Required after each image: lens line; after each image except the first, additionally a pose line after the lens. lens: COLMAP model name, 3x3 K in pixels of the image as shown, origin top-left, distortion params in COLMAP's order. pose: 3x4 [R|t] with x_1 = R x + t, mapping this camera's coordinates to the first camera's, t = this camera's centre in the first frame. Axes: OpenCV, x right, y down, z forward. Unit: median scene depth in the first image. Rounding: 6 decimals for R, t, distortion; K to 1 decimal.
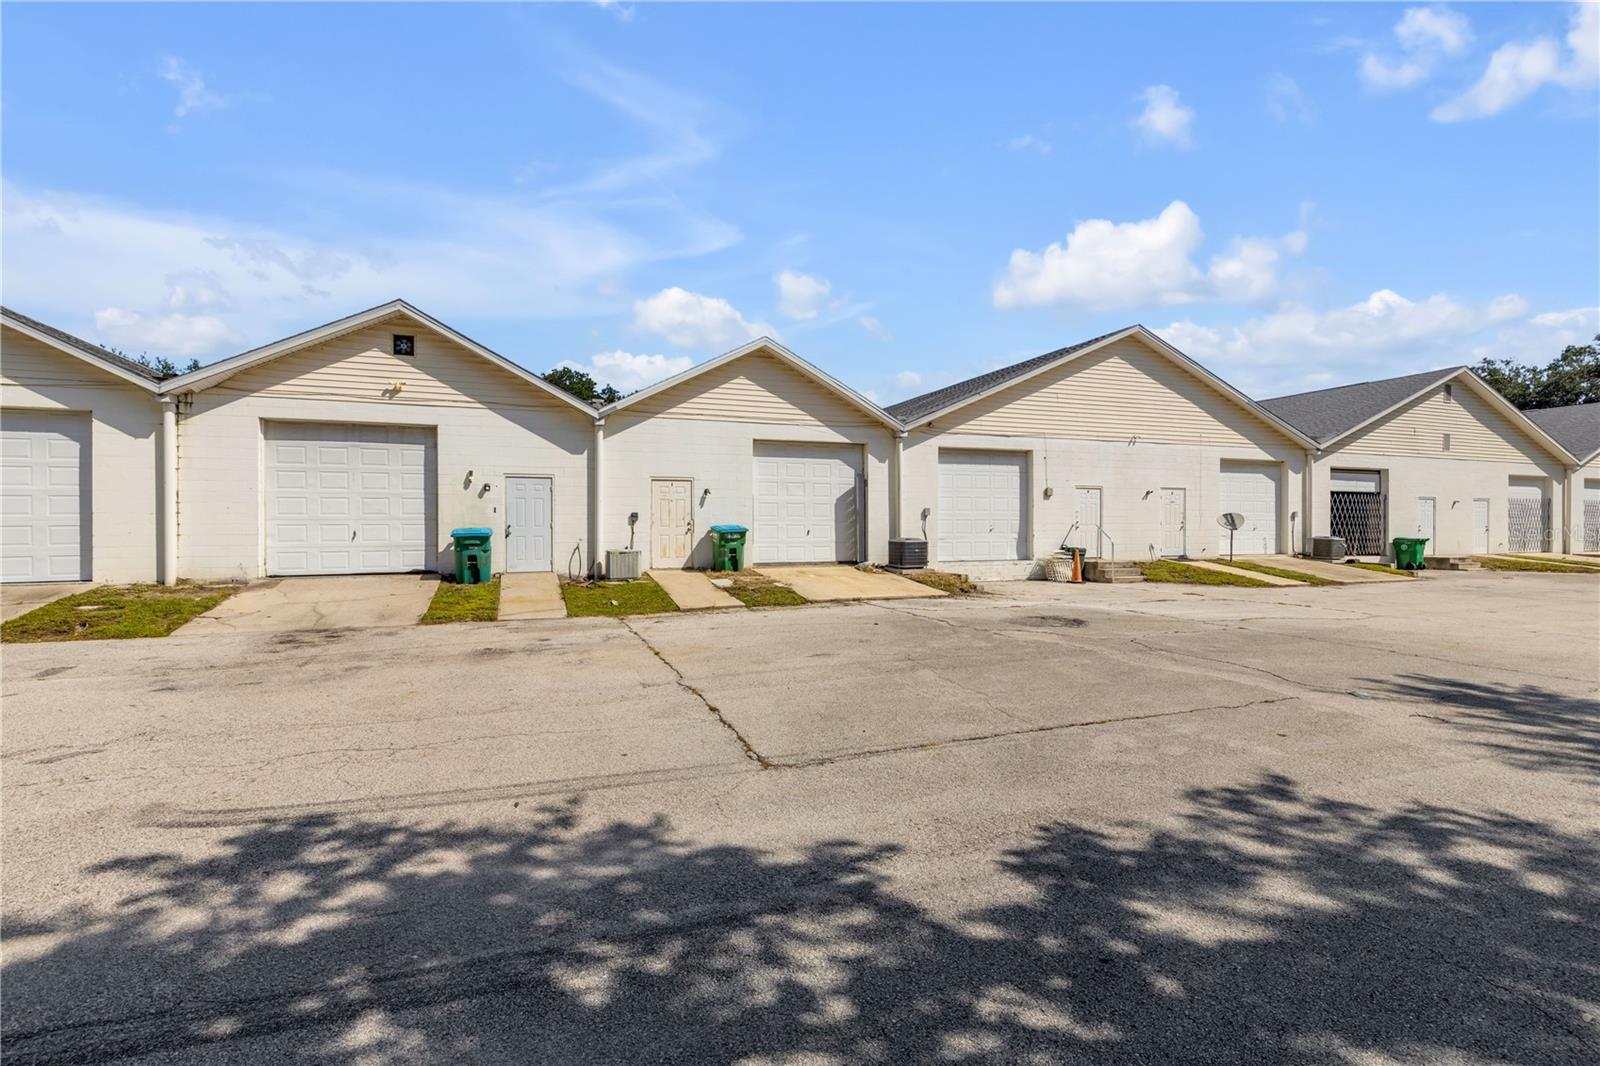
lens RADIAL K [[720.0, 0, 794.4], [0, 720.0, 526.3], [0, 0, 1]] dist [0.000264, 0.000646]
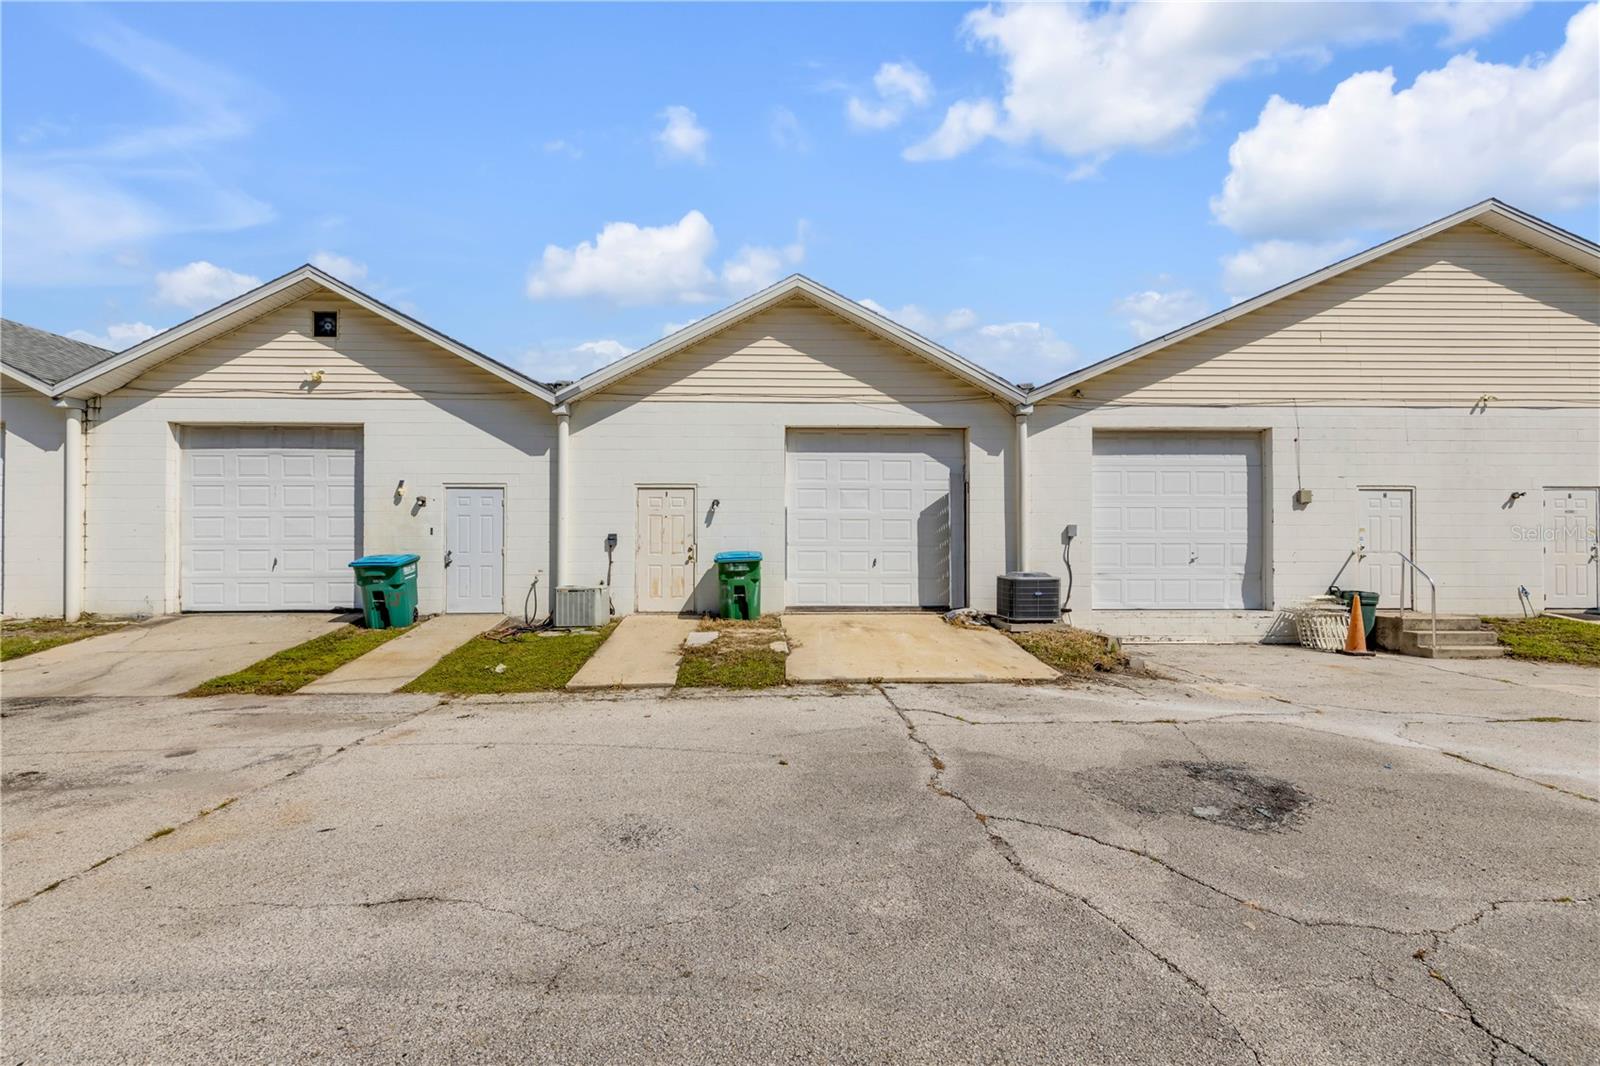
lens RADIAL K [[720.0, 0, 806.4], [0, 720.0, 541.1], [0, 0, 1]] dist [0.000264, 0.000646]
pose [[0.947099, -0.001253, -0.320938, 0.188272], [-0.002322, 0.999939, -0.010758, -0.004458], [0.320932, 0.010934, 0.947039, 0.368958]]
